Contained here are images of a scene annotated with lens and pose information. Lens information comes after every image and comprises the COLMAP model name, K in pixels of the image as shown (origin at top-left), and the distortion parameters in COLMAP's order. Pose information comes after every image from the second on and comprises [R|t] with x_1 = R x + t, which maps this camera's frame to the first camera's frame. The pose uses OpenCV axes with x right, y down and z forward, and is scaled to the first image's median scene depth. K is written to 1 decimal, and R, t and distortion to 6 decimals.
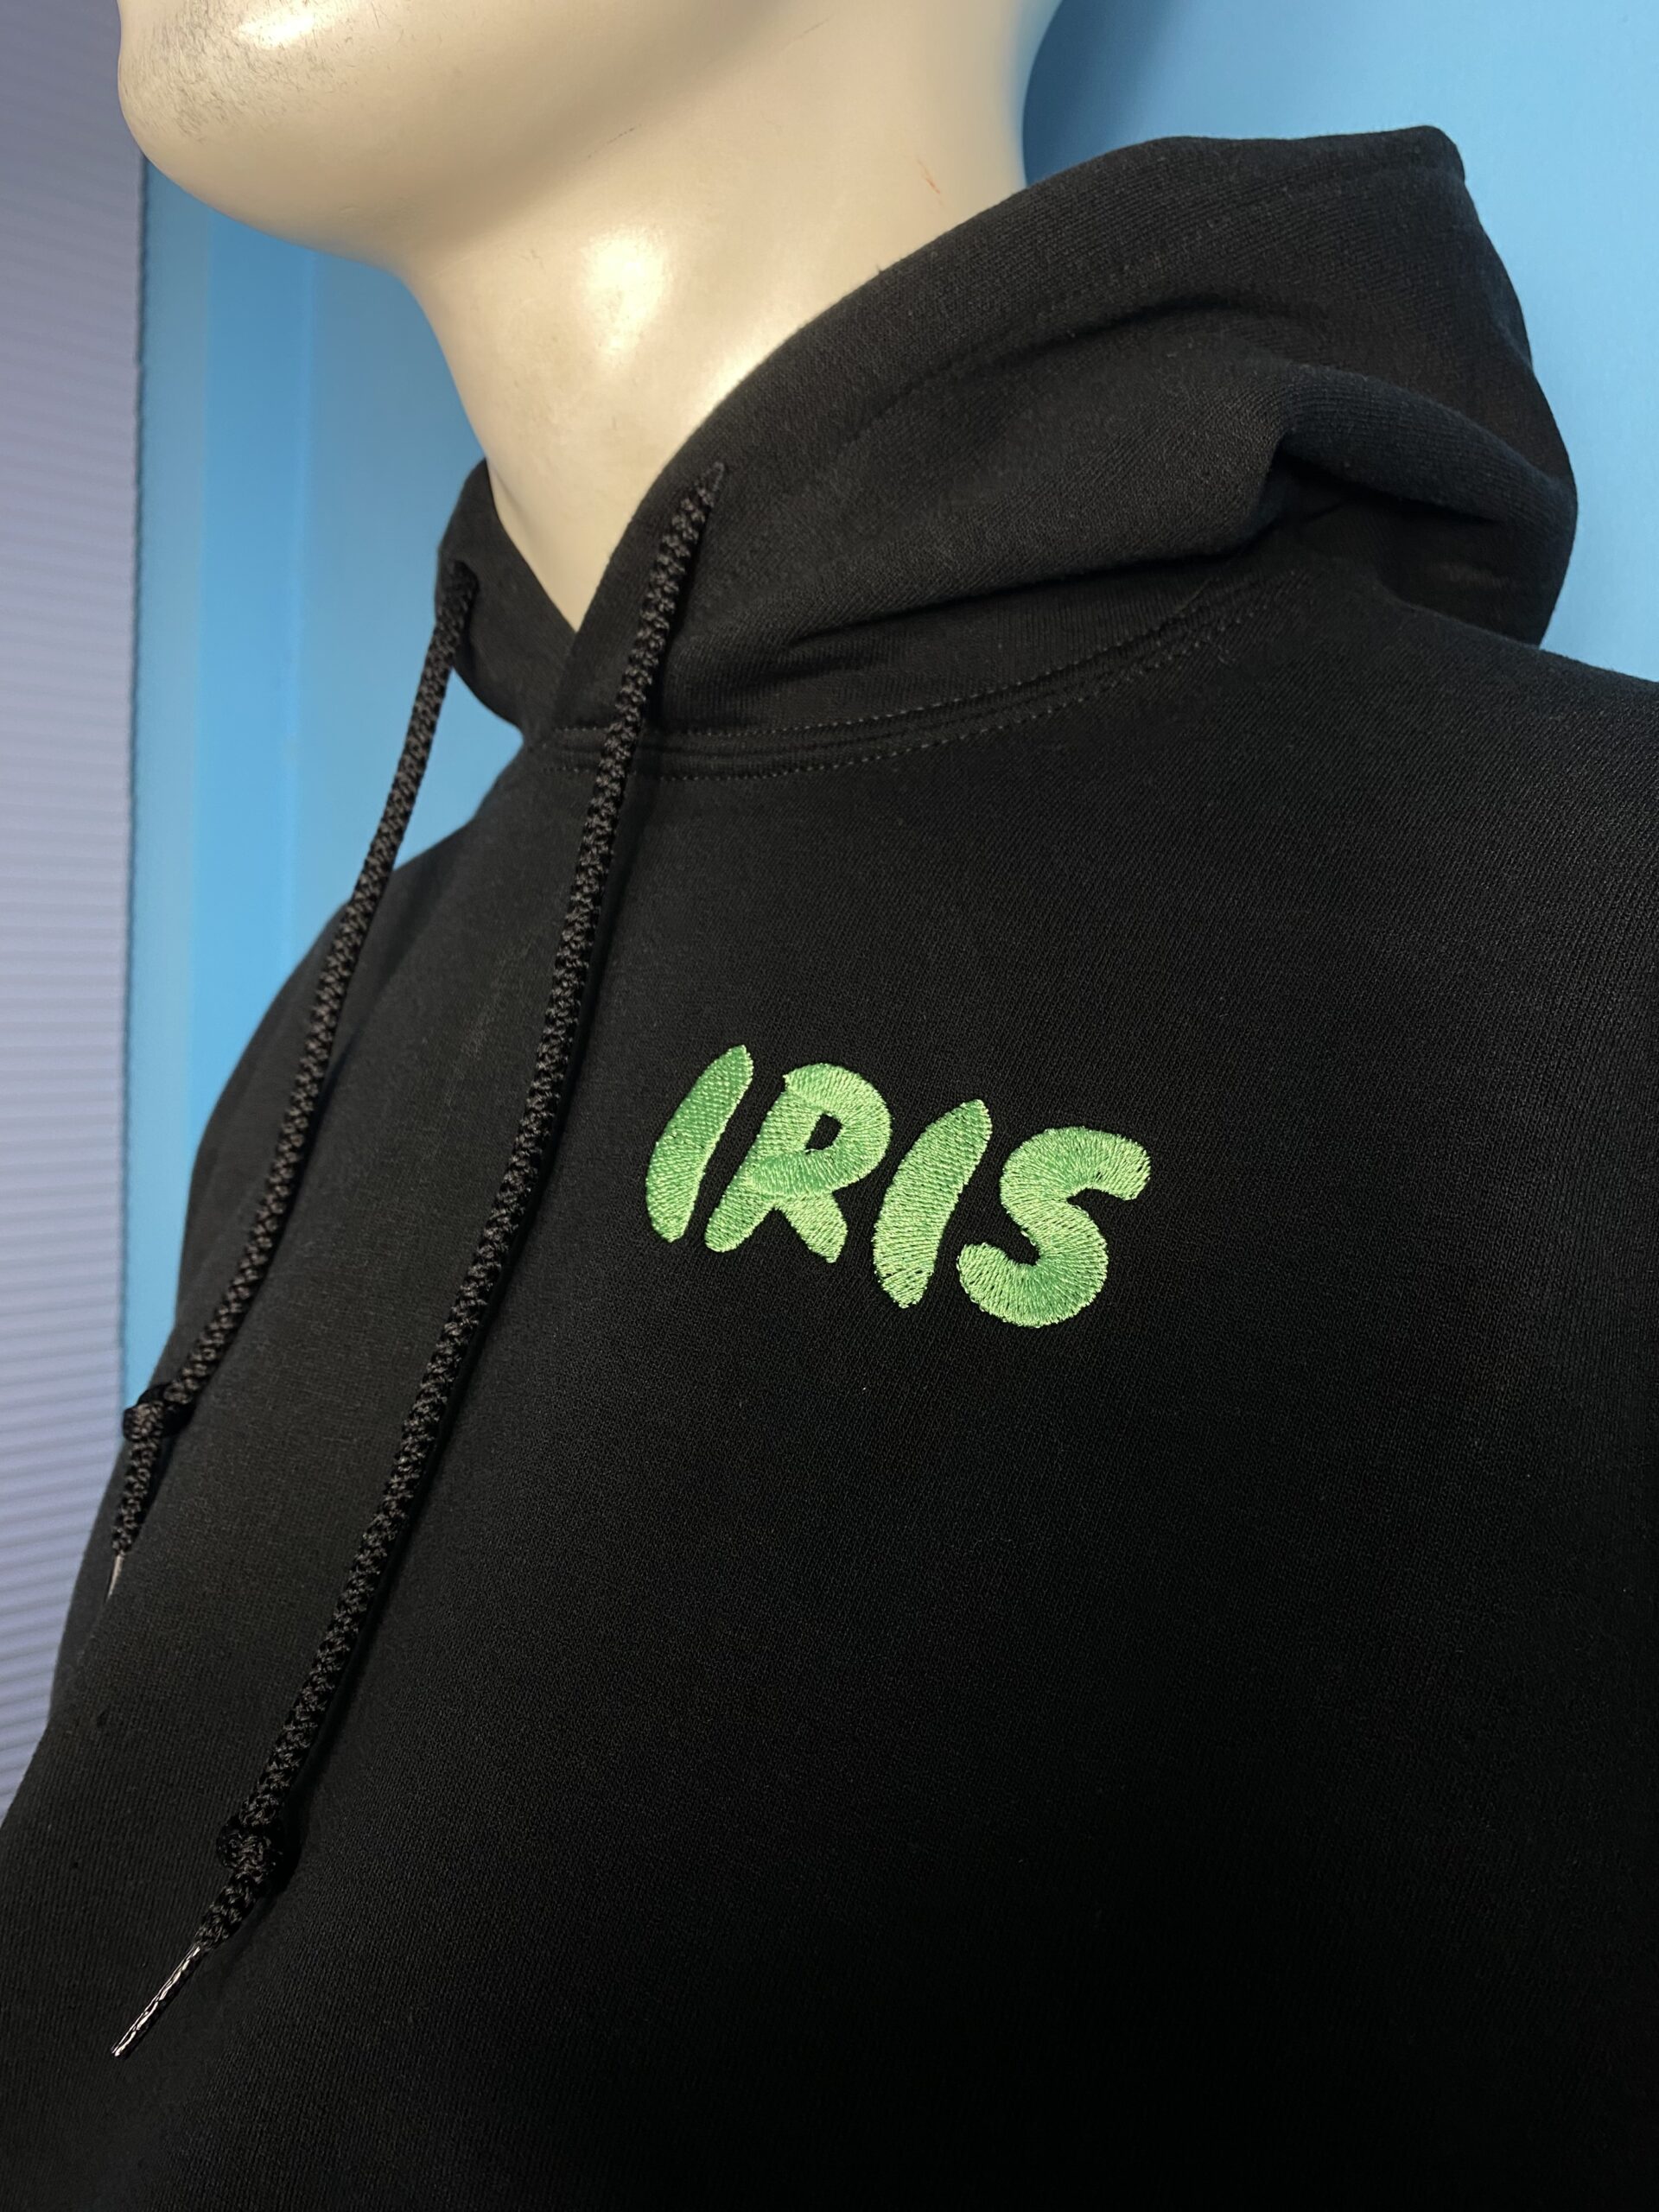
lens RADIAL K [[1678.9, 0, 829.5], [0, 1678.9, 1106.0], [0, 0, 1]] dist [0.041568, -0.074884]
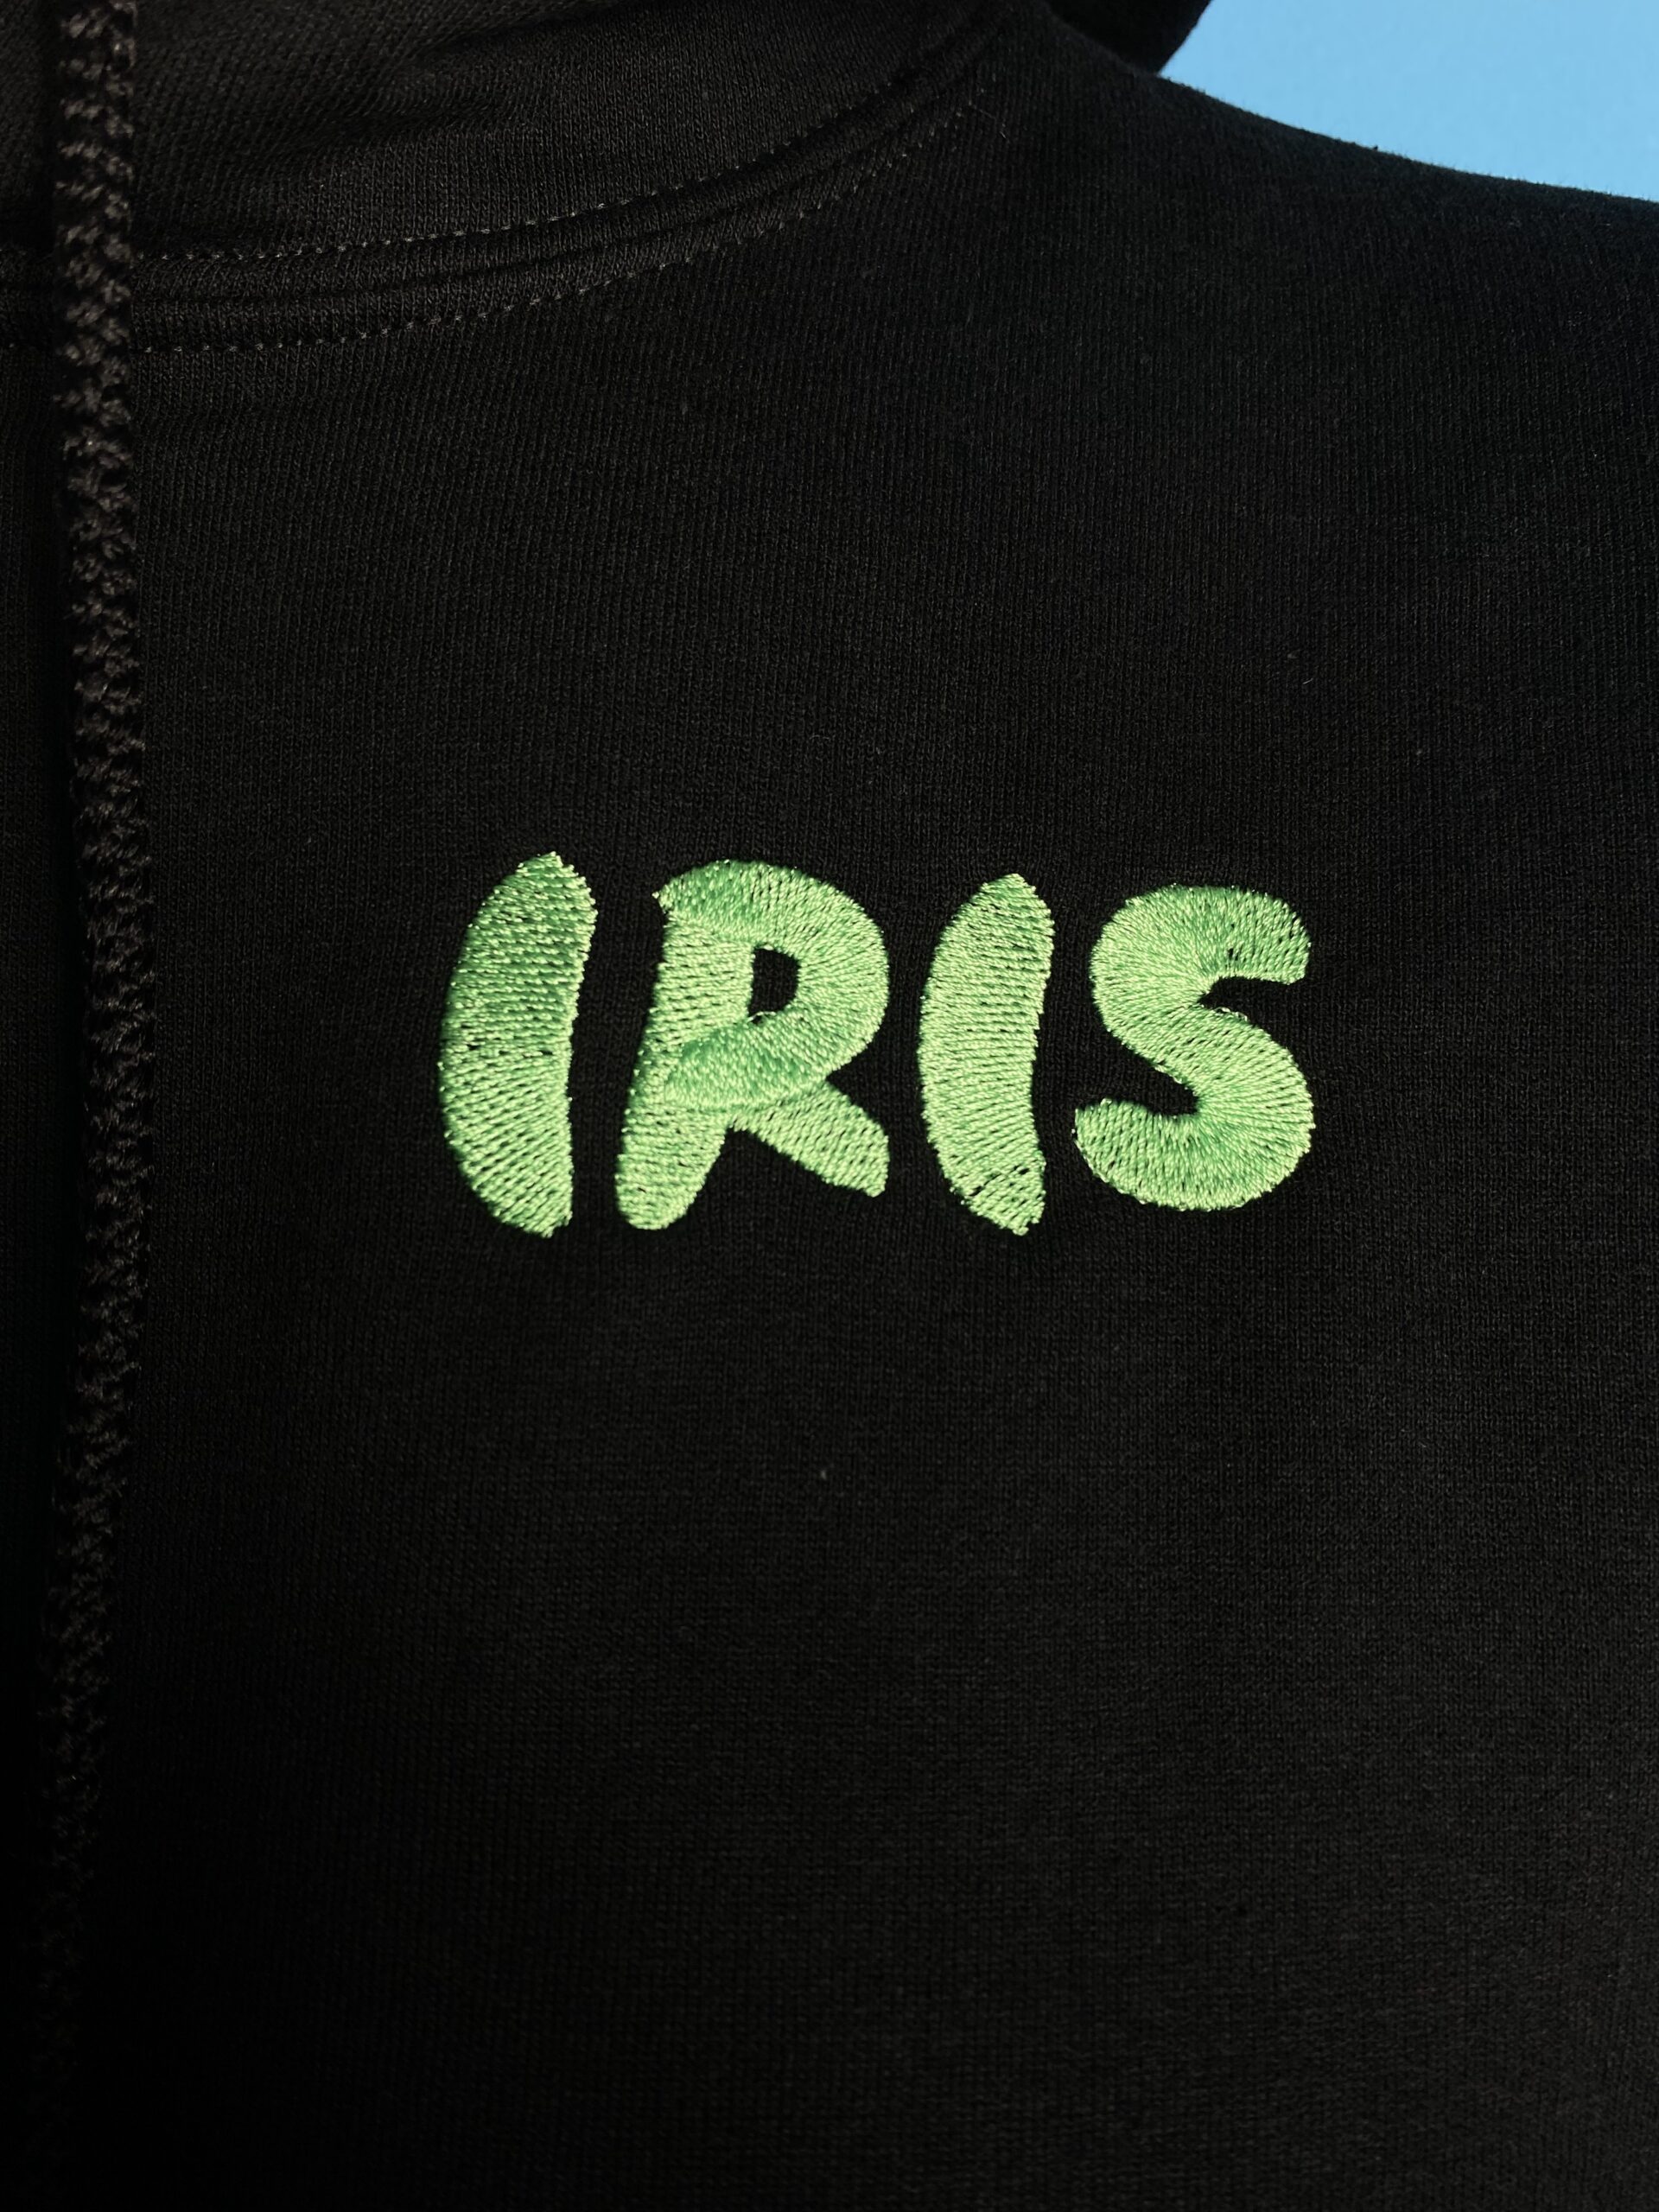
lens RADIAL K [[1678.9, 0, 829.5], [0, 1678.9, 1106.0], [0, 0, 1]] dist [0.041568, -0.074884]
pose [[0.794495, -0.266142, 0.545845, -0.317073], [0.153107, 0.957600, 0.244052, -0.081252], [-0.587653, -0.110326, 0.801556, 0.523415]]
